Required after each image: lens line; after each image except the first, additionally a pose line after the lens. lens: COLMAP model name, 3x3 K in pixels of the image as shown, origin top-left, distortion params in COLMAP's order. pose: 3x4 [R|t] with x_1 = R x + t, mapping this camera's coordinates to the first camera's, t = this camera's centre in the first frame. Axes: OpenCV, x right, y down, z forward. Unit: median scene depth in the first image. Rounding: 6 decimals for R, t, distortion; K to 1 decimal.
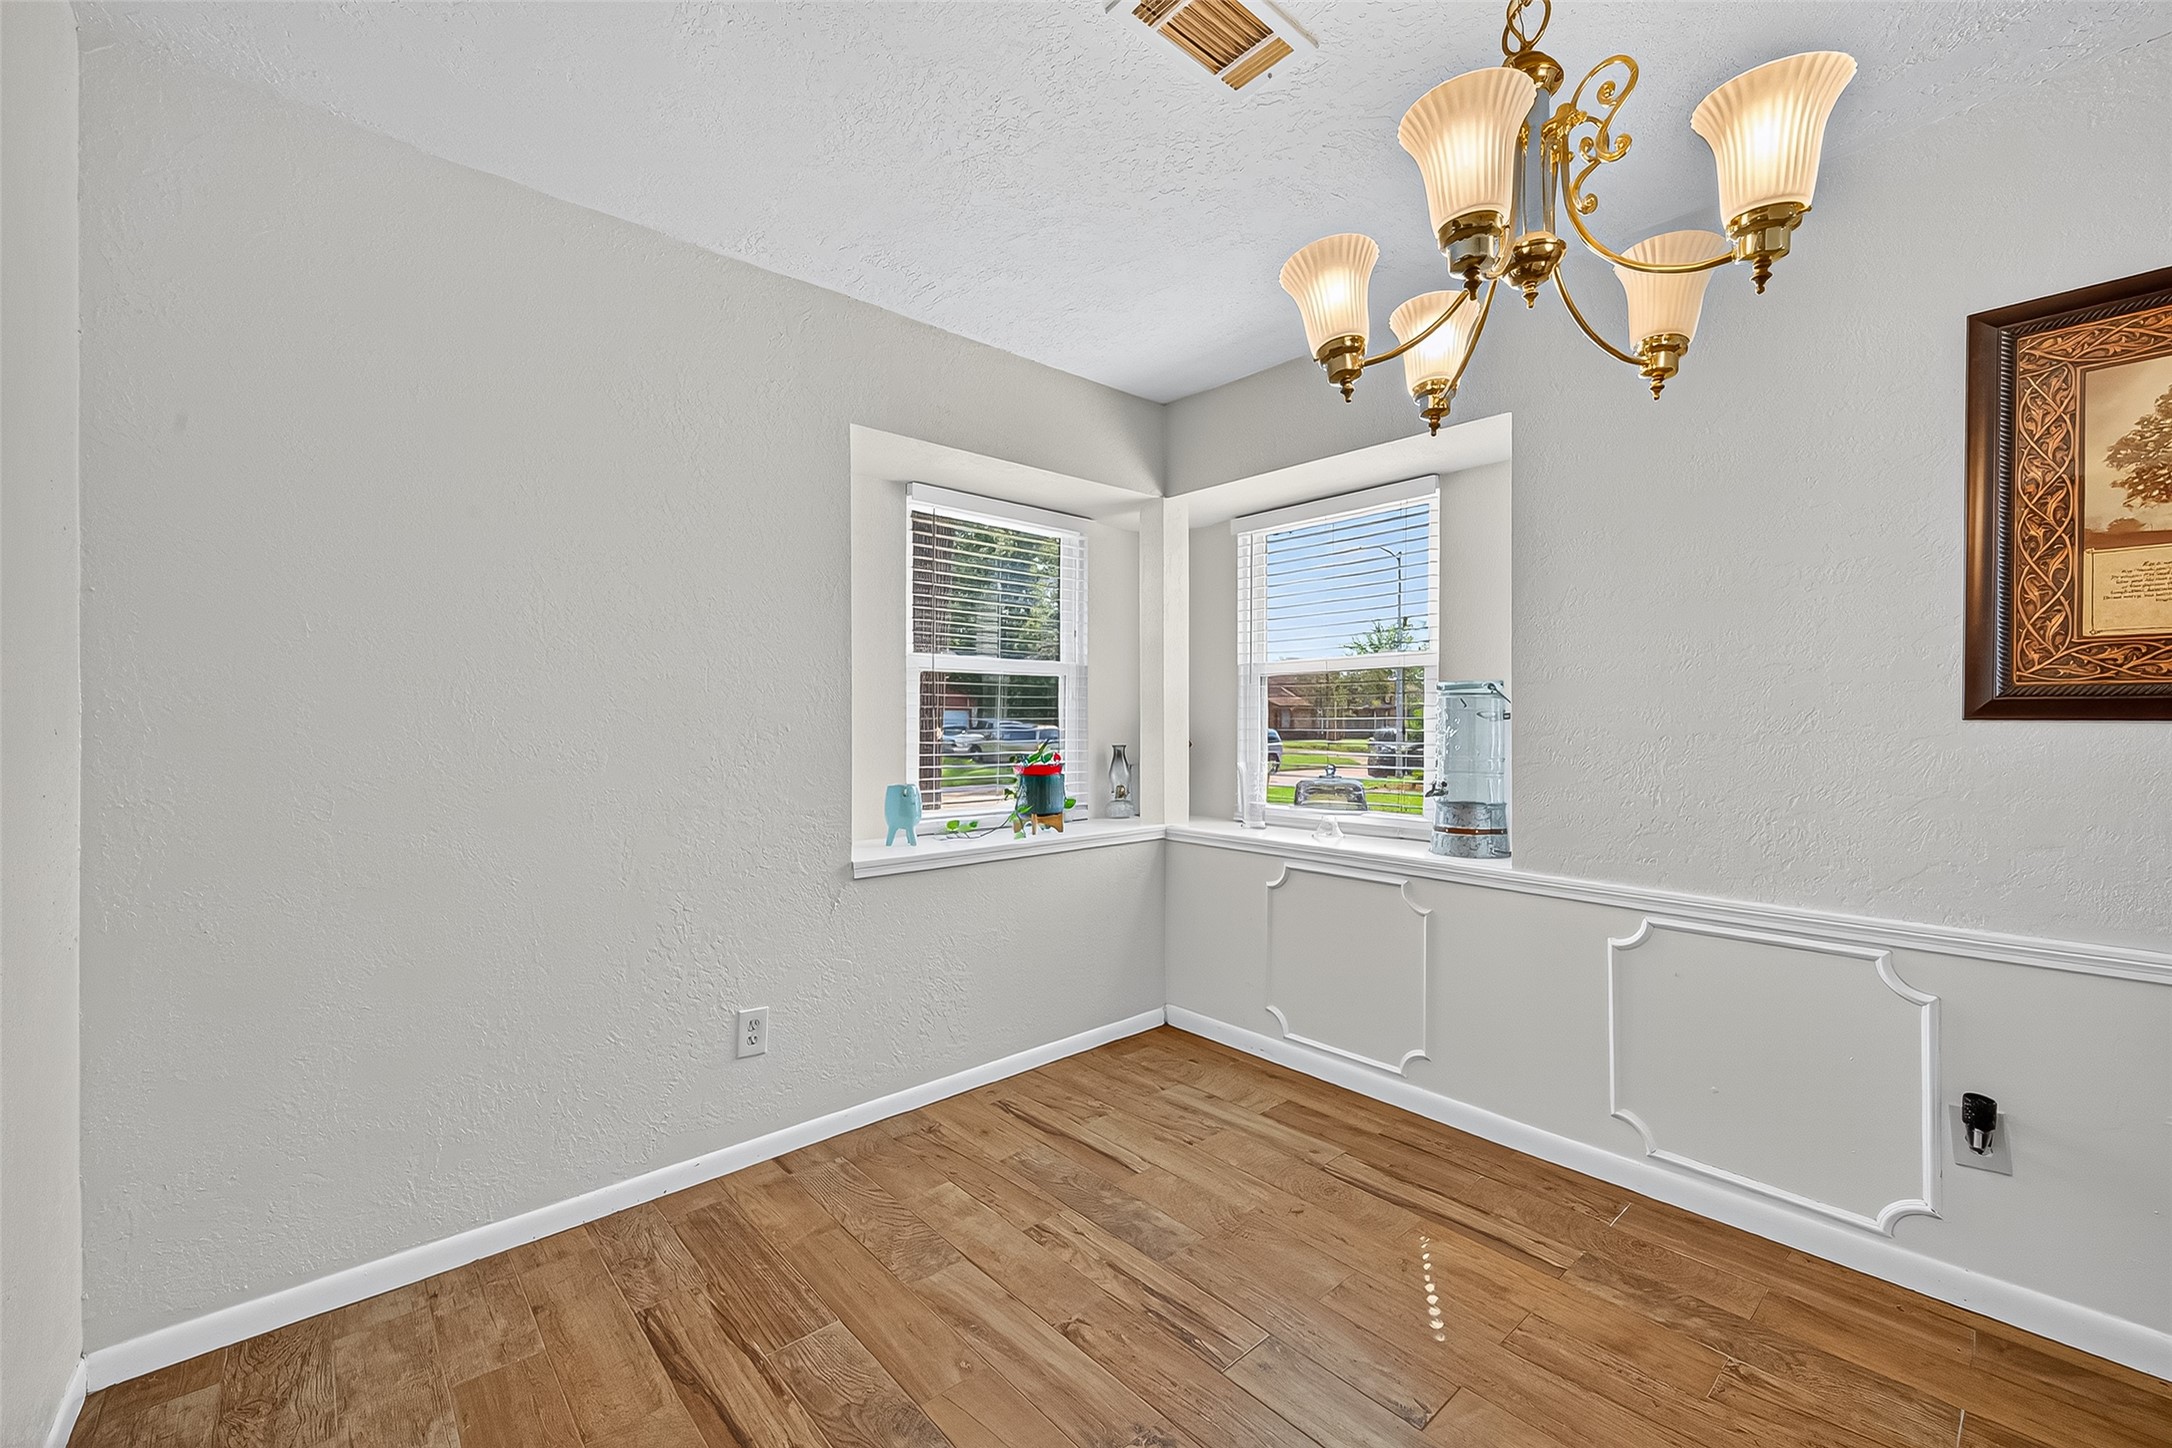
lens RADIAL K [[862.6, 0, 1086.2], [0, 862.6, 720.8], [0, 0, 1]] dist [0.007910, -0.001563]
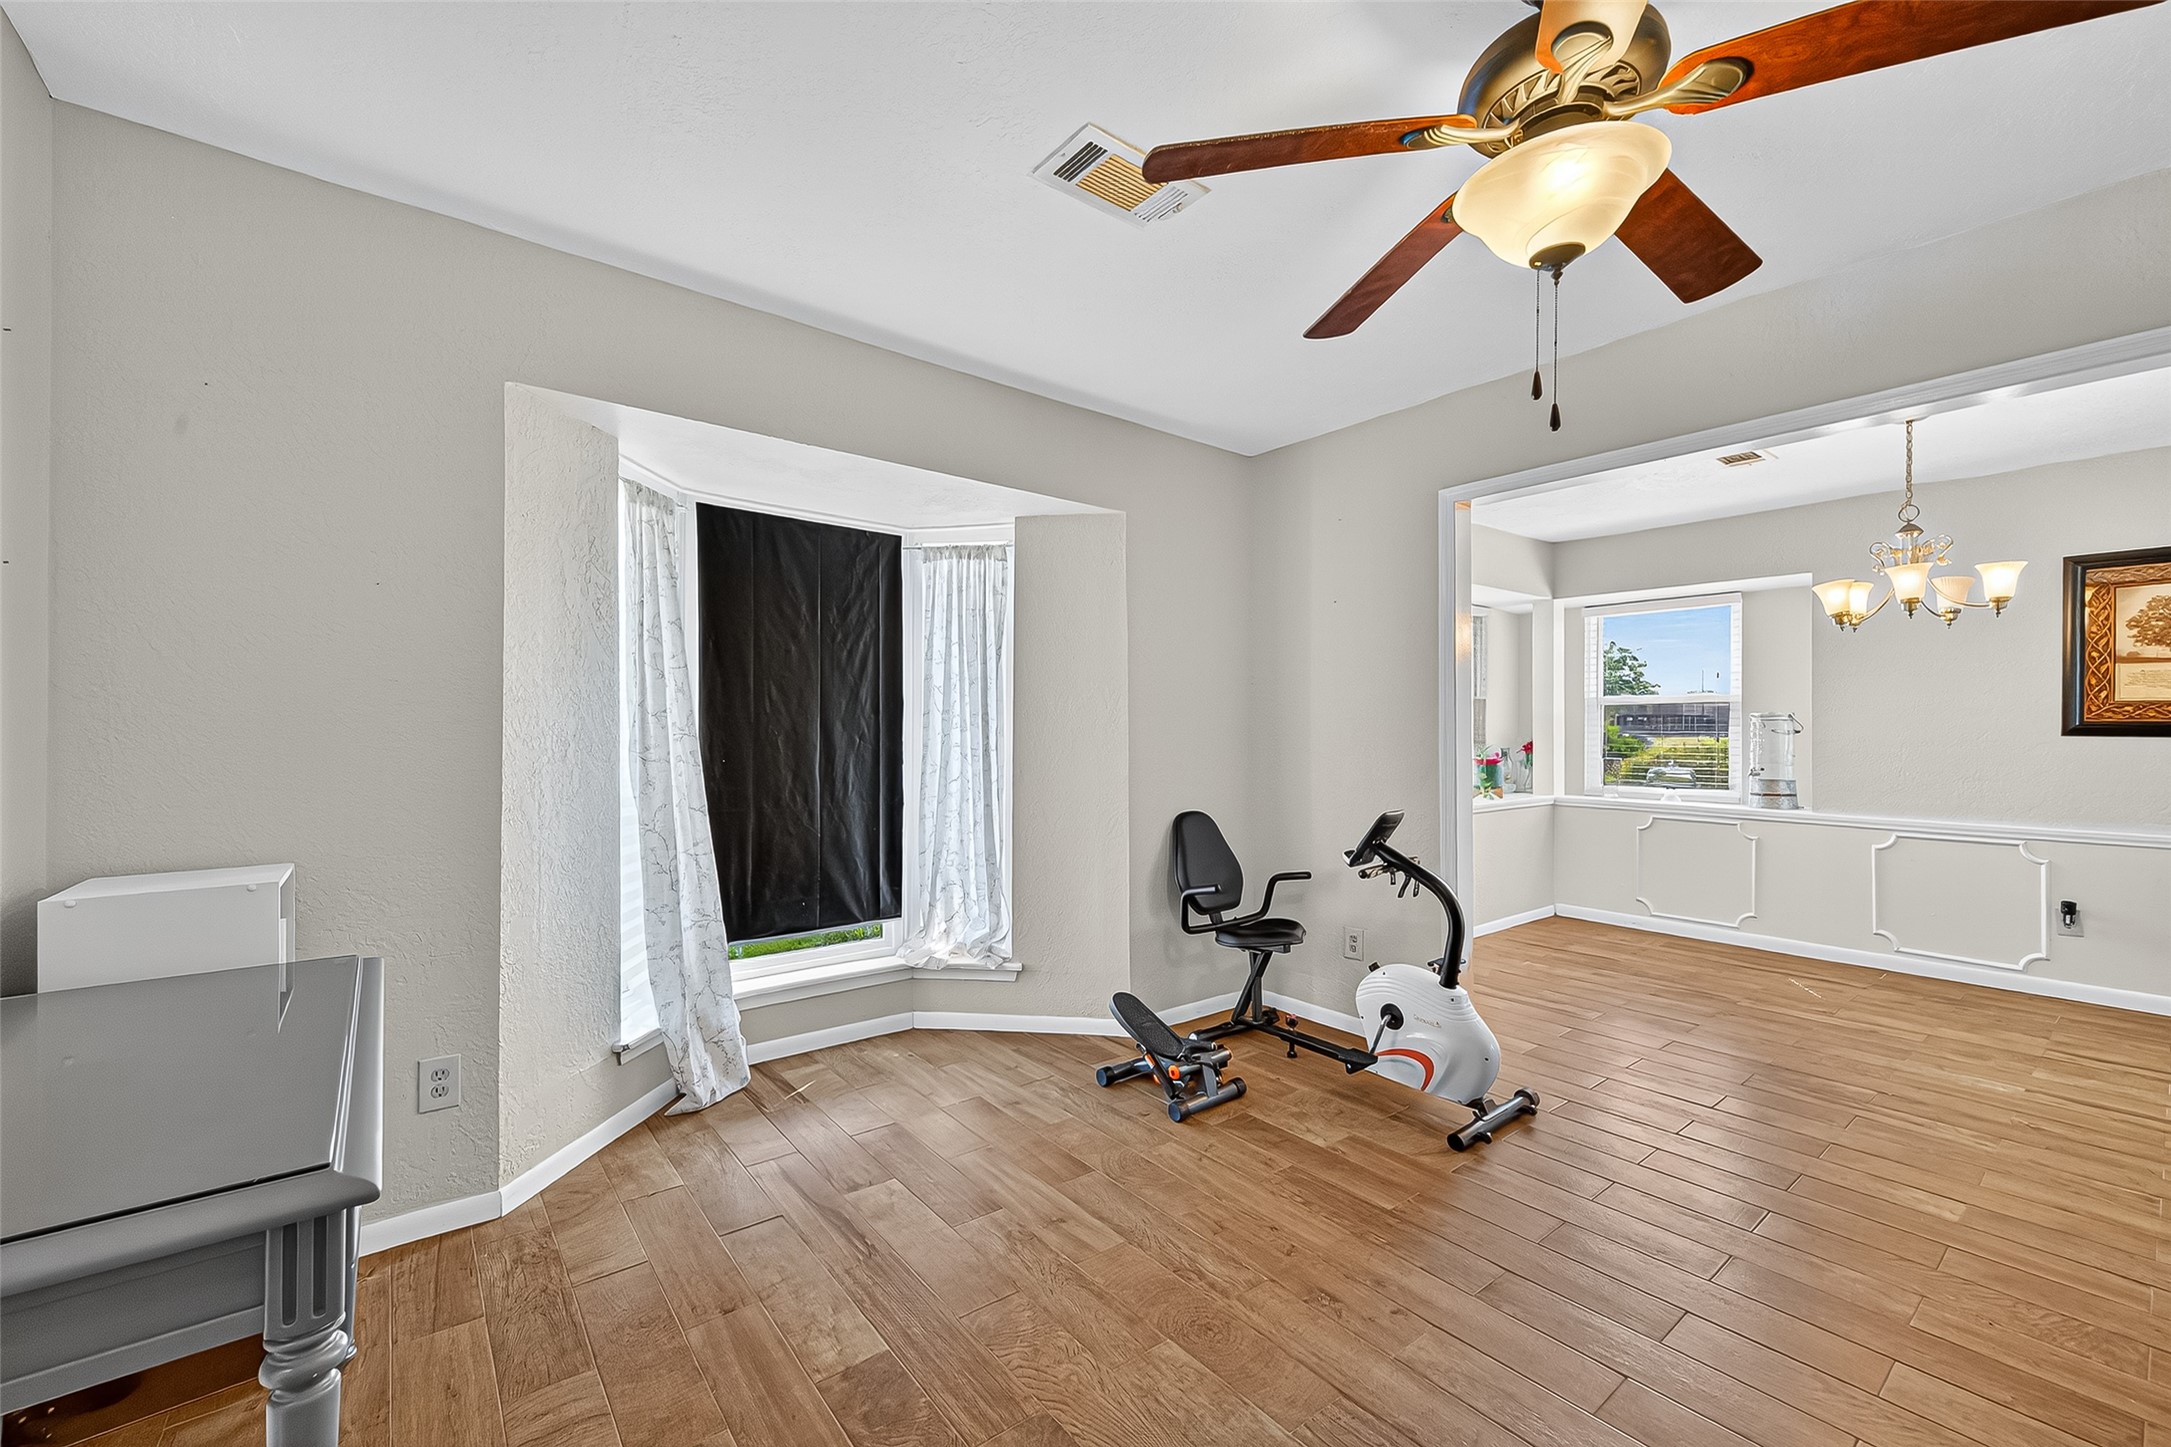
lens RADIAL K [[862.2, 0, 1091.5], [0, 862.2, 726.2], [0, 0, 1]] dist [0.007910, -0.001563]
pose [[0.998743, 0.004157, -0.049942, -1.311052], [-0.004345, 0.999984, -0.003651, -0.006563], [0.049926, 0.003863, 0.998745, -1.297925]]
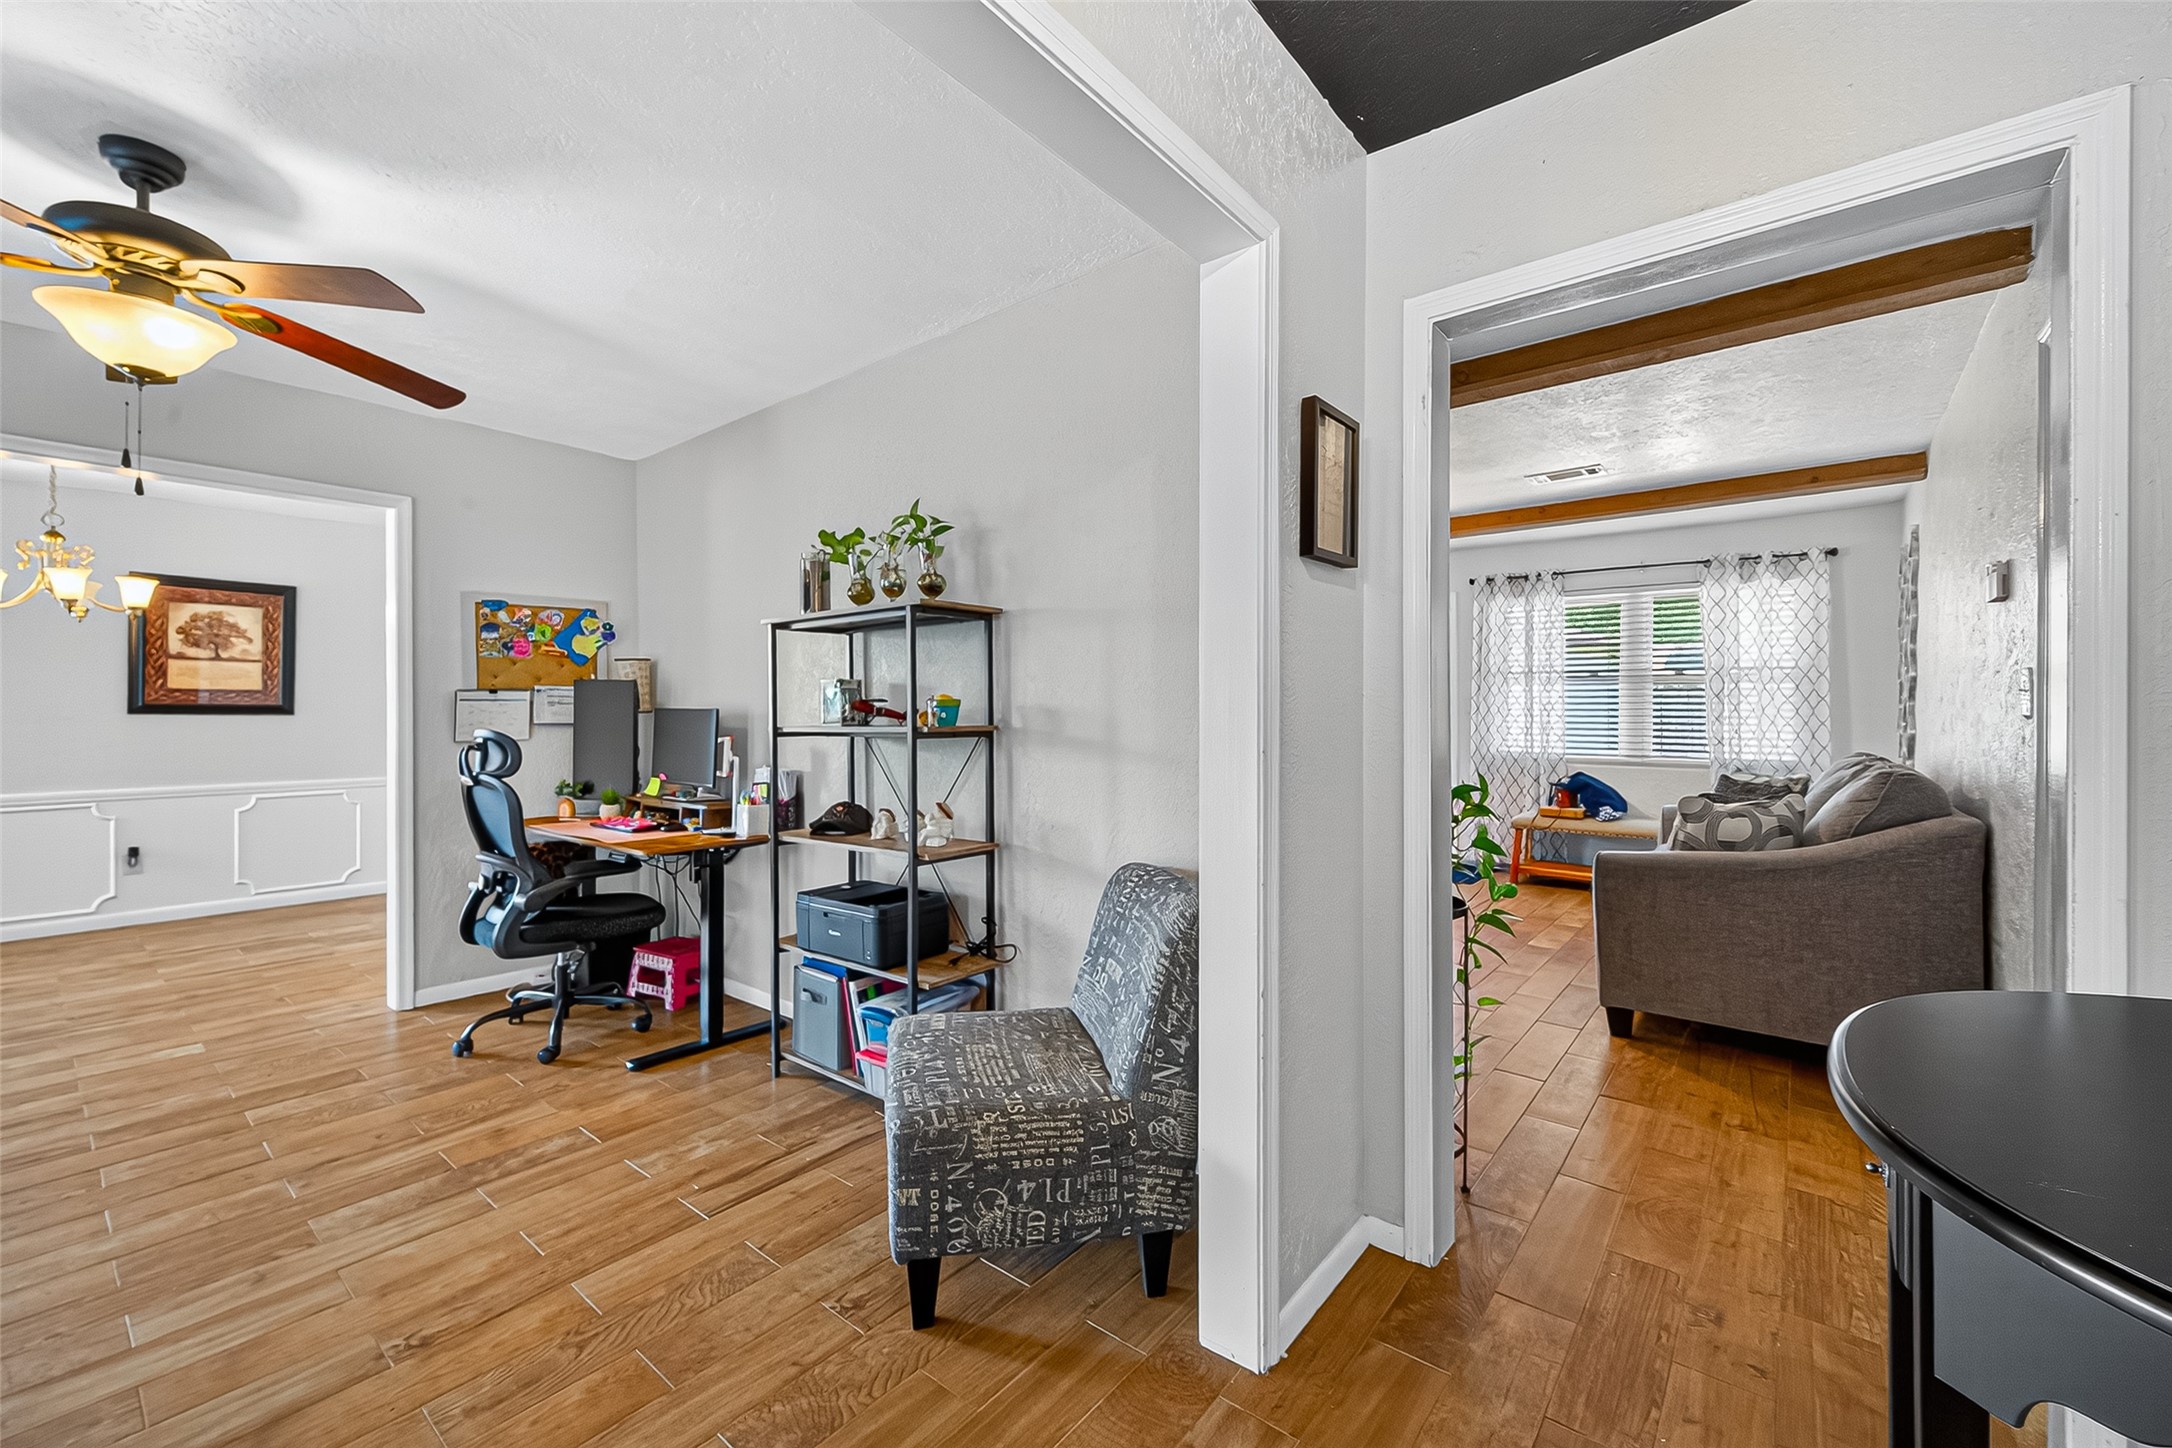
lens RADIAL K [[862.6, 0, 1057.8], [0, 862.6, 705.0], [0, 0, 1]] dist [0.007910, -0.001563]
pose [[-0.159431, 0.006173, 0.987190, -2.114619], [0.002493, 0.999980, -0.005851, -0.007857], [-0.987206, 0.001528, -0.159443, -1.433756]]
